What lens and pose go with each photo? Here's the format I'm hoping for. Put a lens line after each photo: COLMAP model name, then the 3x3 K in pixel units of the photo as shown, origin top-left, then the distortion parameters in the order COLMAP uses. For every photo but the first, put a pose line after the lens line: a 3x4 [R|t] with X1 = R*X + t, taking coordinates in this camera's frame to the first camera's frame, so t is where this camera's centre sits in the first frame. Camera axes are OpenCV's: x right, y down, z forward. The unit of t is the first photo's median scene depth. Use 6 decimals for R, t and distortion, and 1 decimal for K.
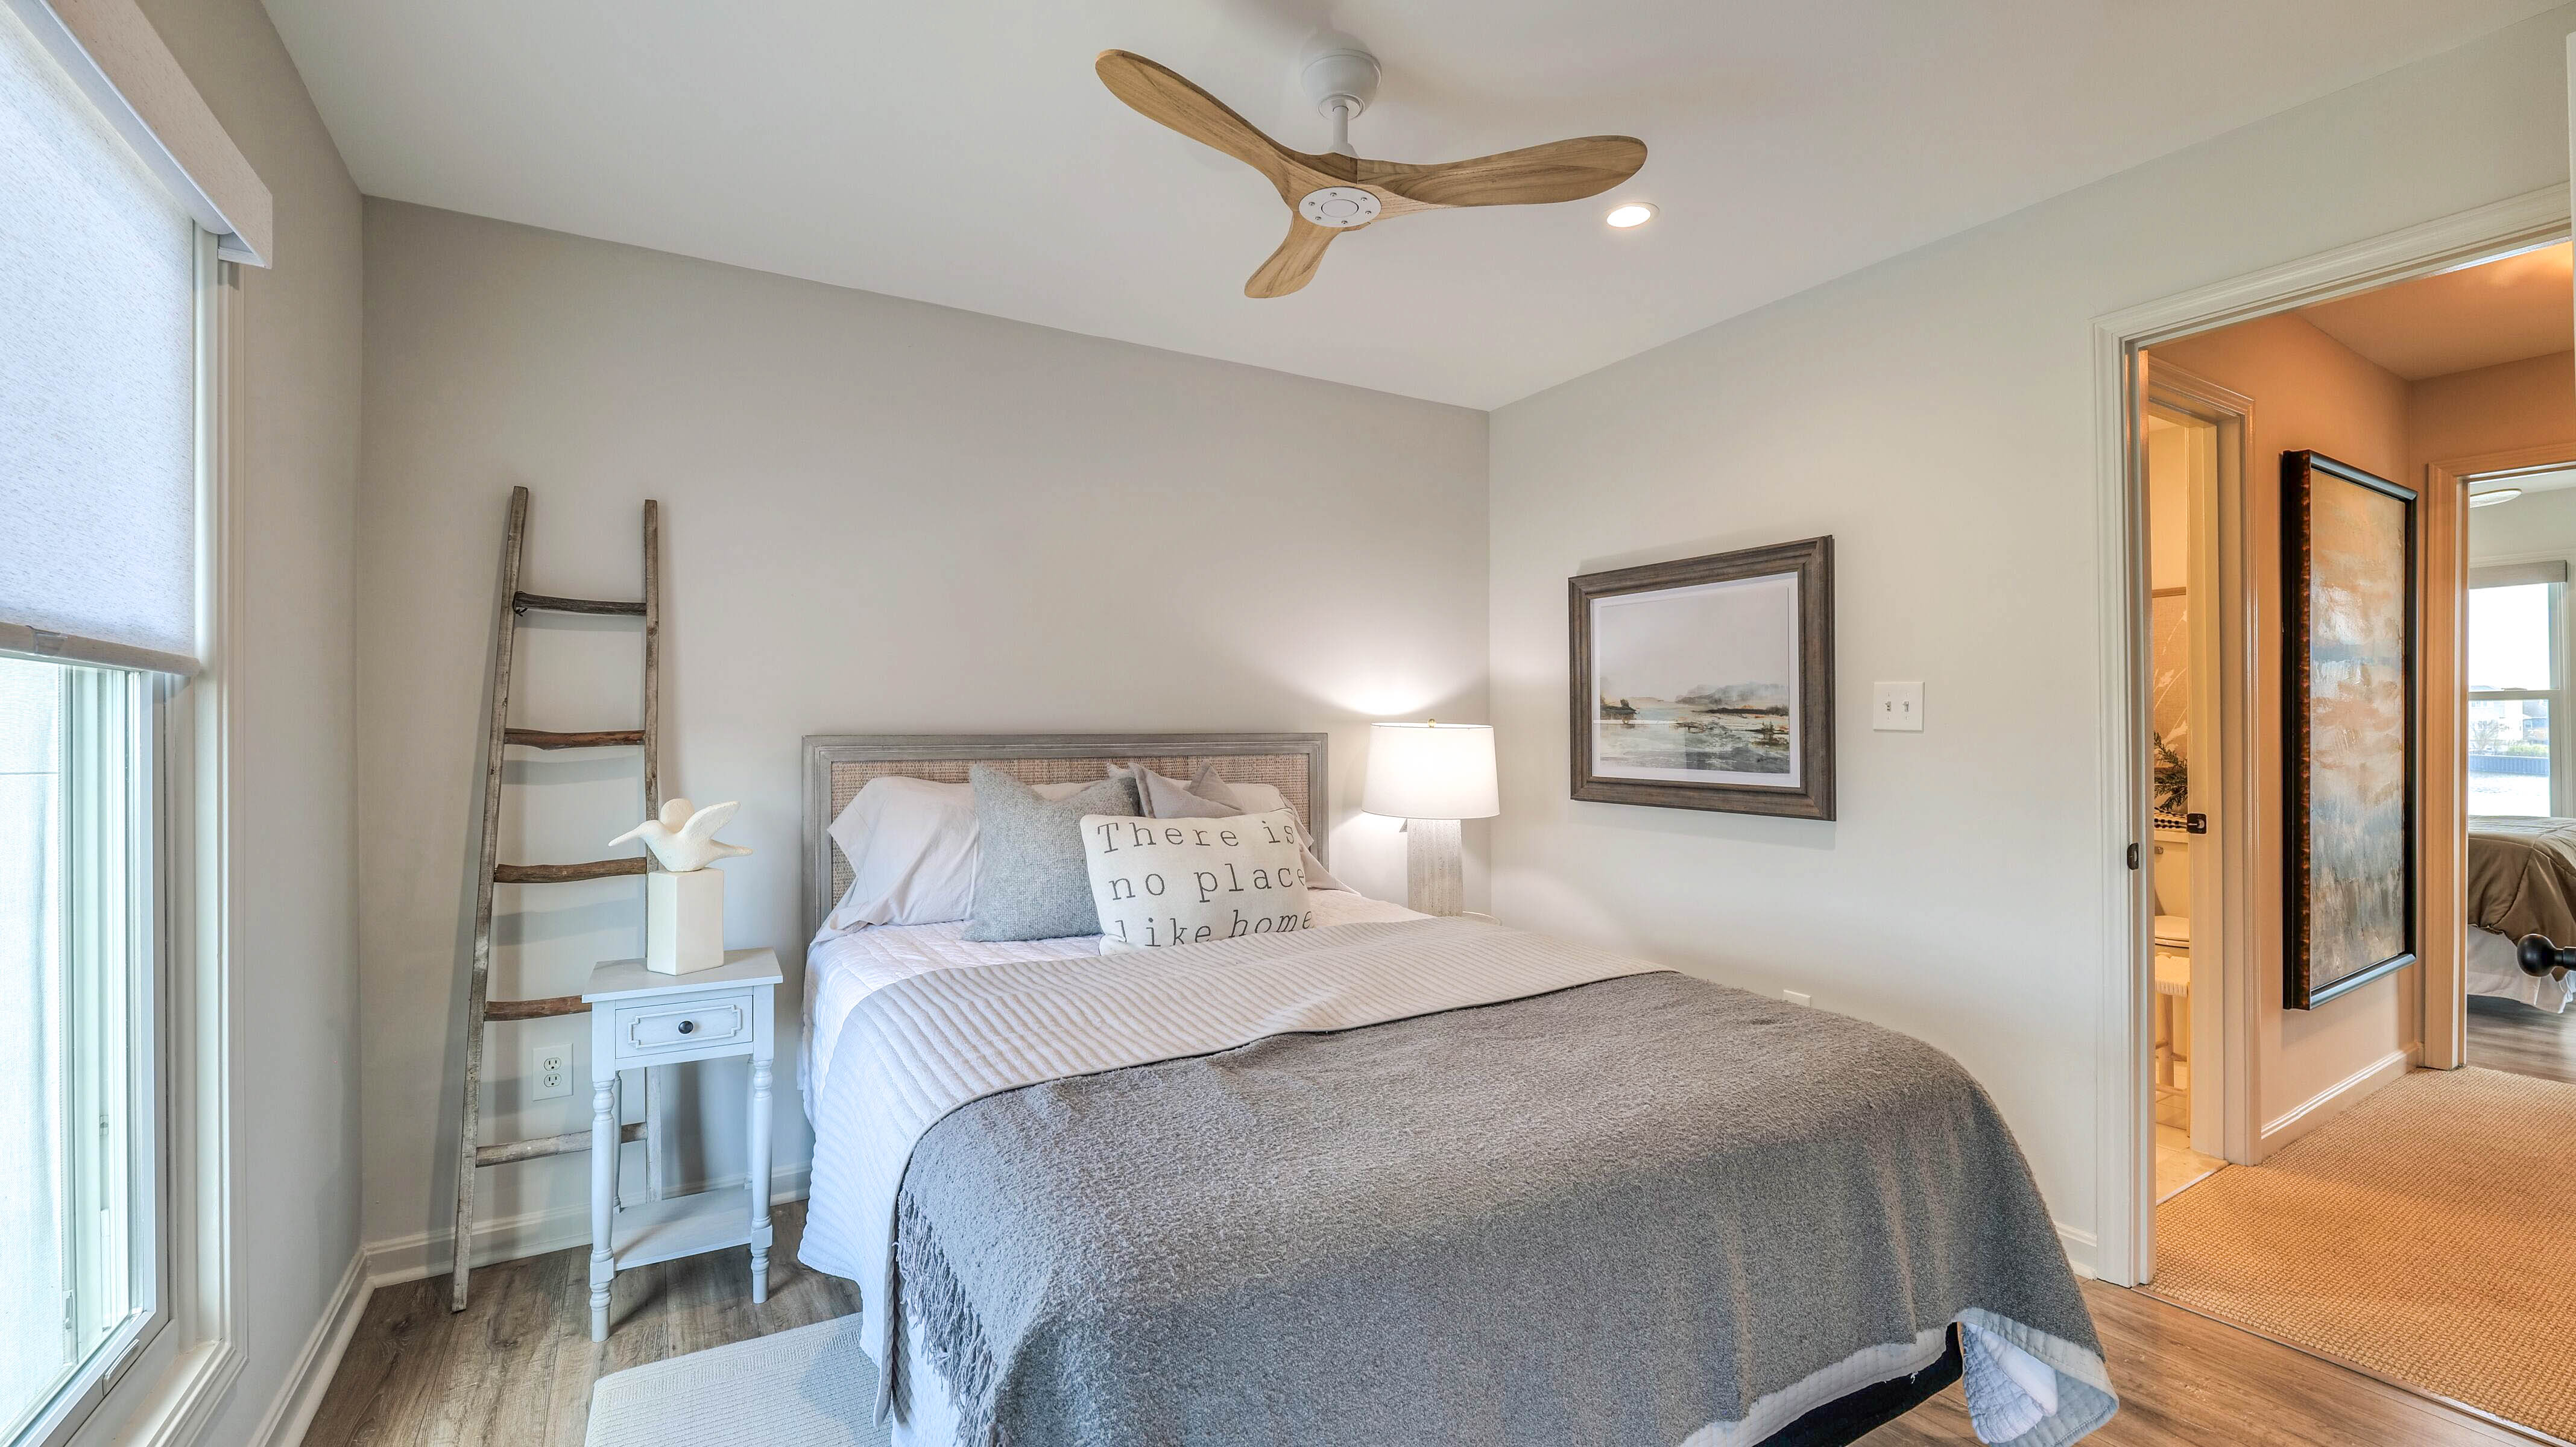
lens RADIAL K [[1099.6, 0, 1275.2], [0, 1099.6, 726.3], [0, 0, 1]] dist [-0.011942, -0.001069]
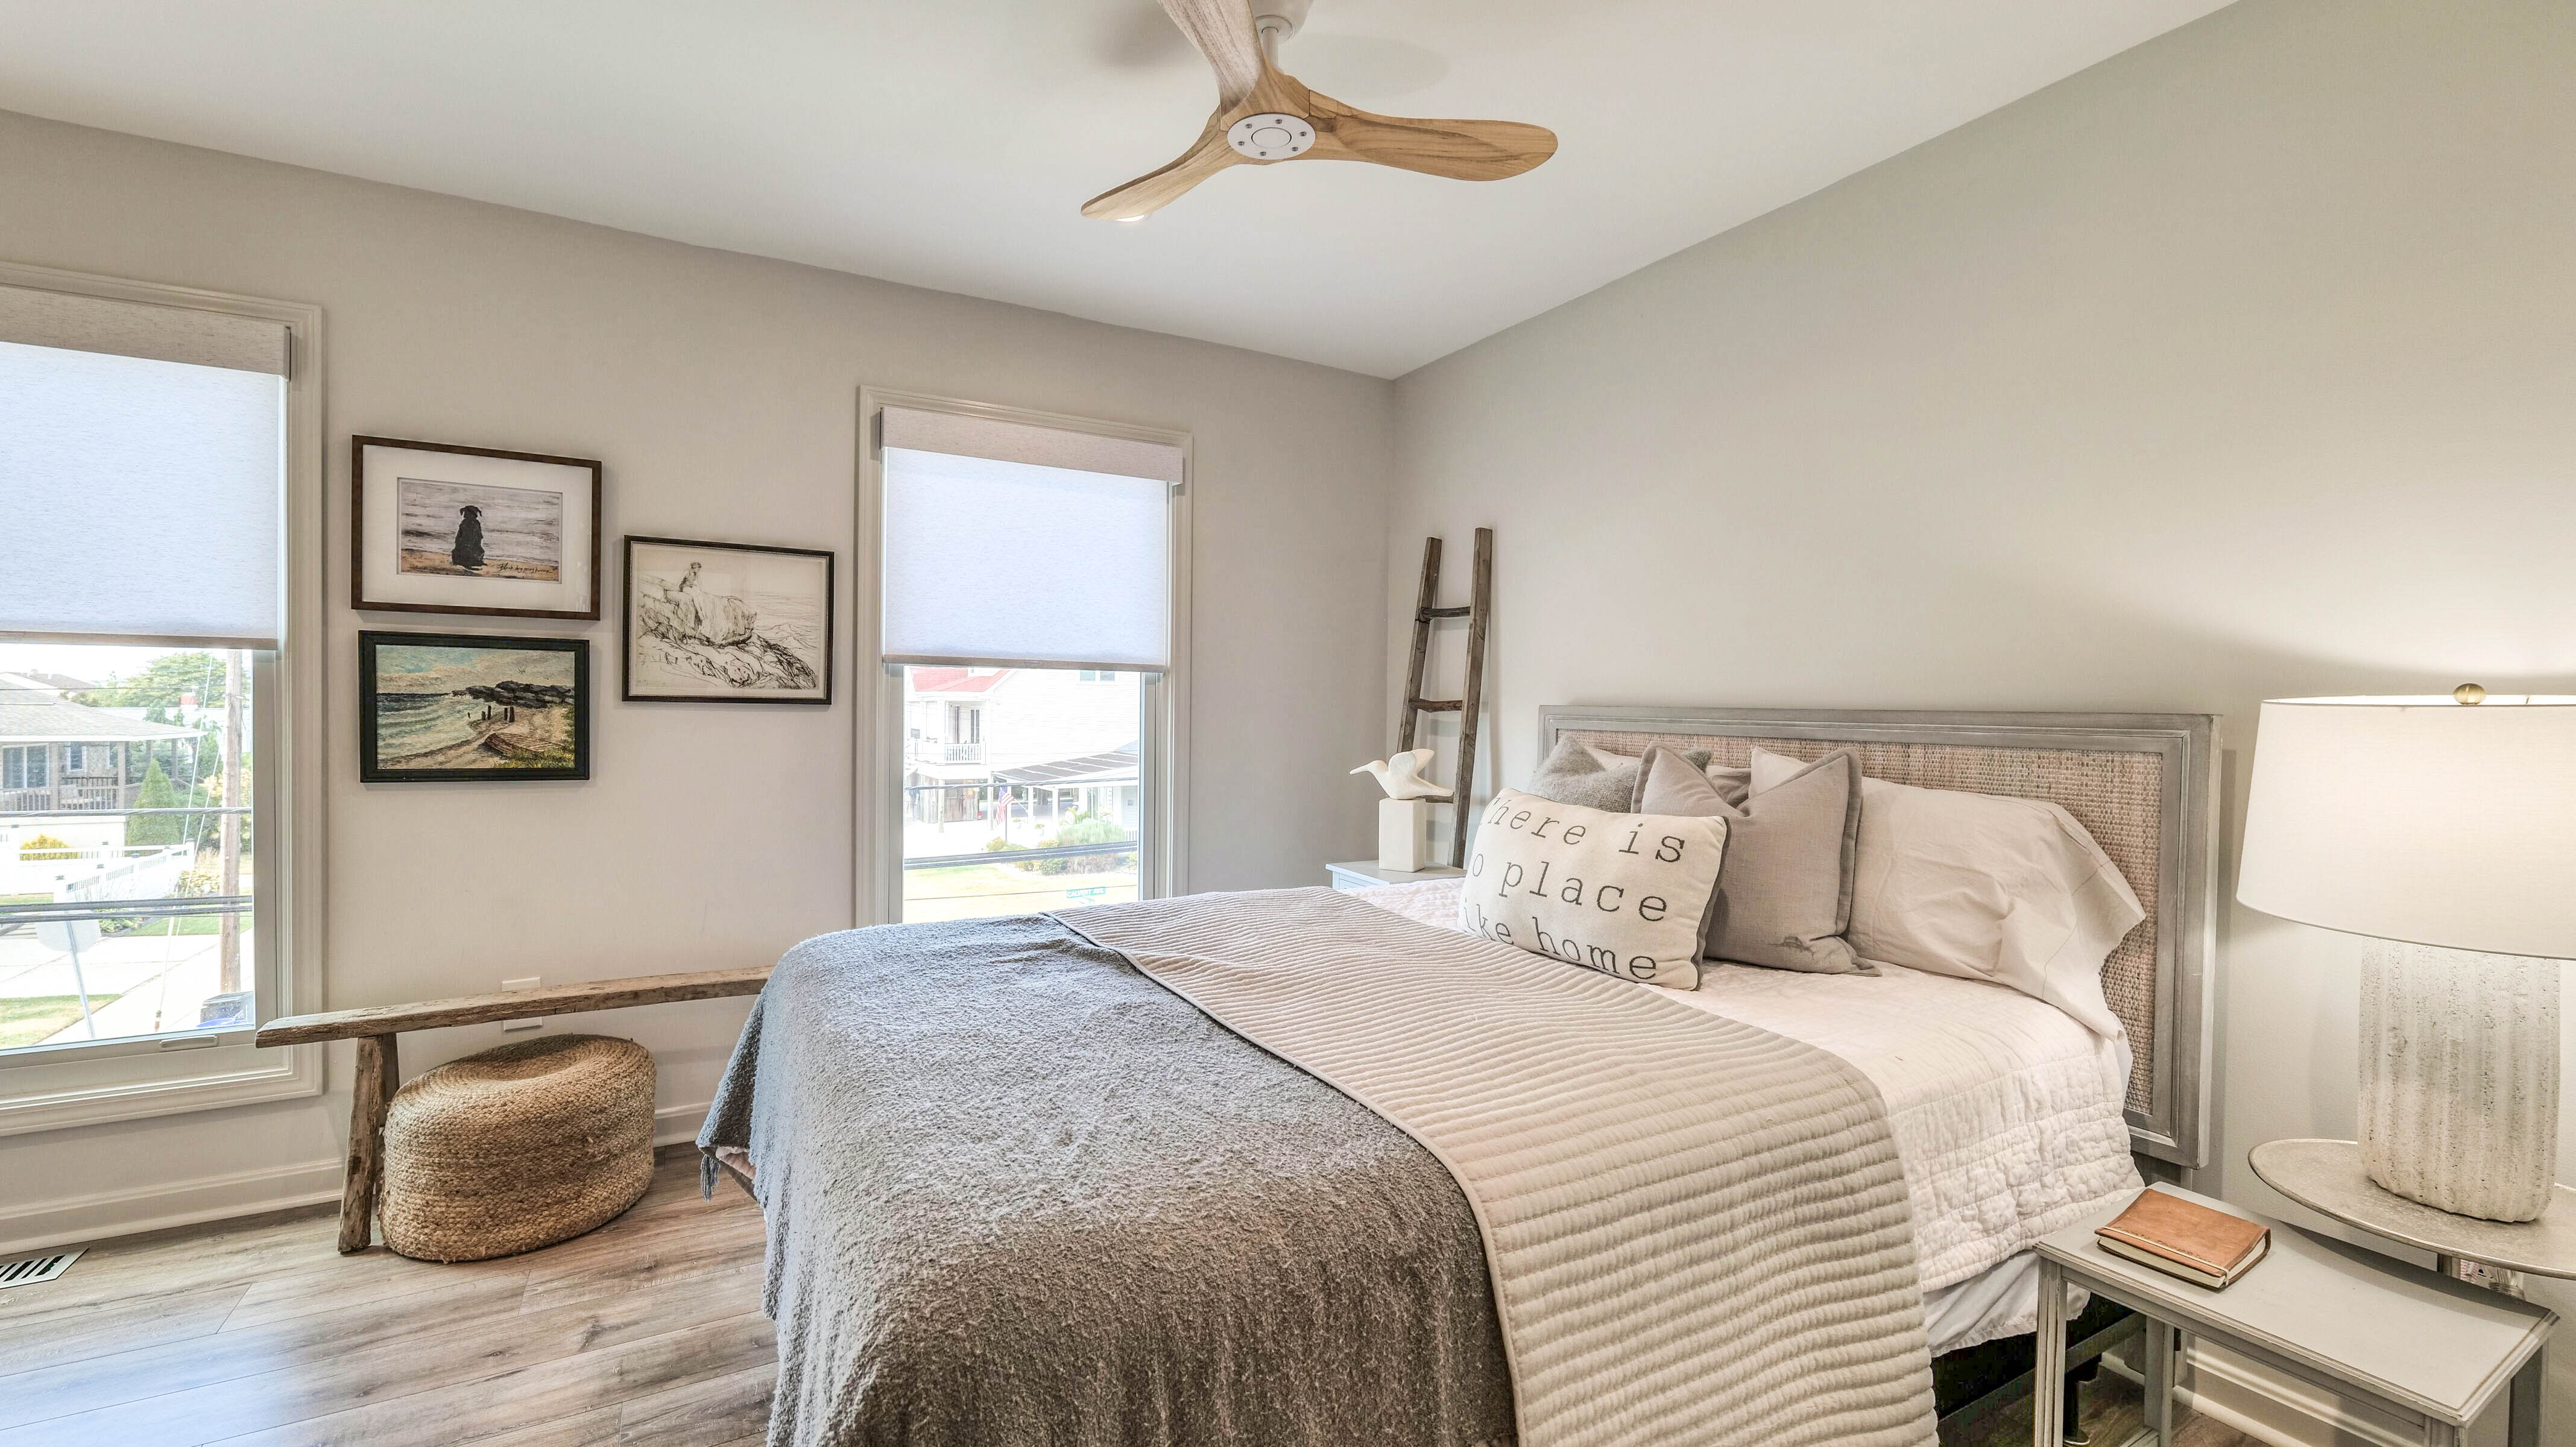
lens RADIAL K [[1099.6, 0, 1275.2], [0, 1099.6, 726.3], [0, 0, 1]] dist [-0.011942, -0.001069]
pose [[-0.057807, 0.024877, -0.998018, 0.801921], [-0.009194, 0.999634, 0.025450, 0.003582], [0.998285, 0.010647, -0.057557, 0.851632]]
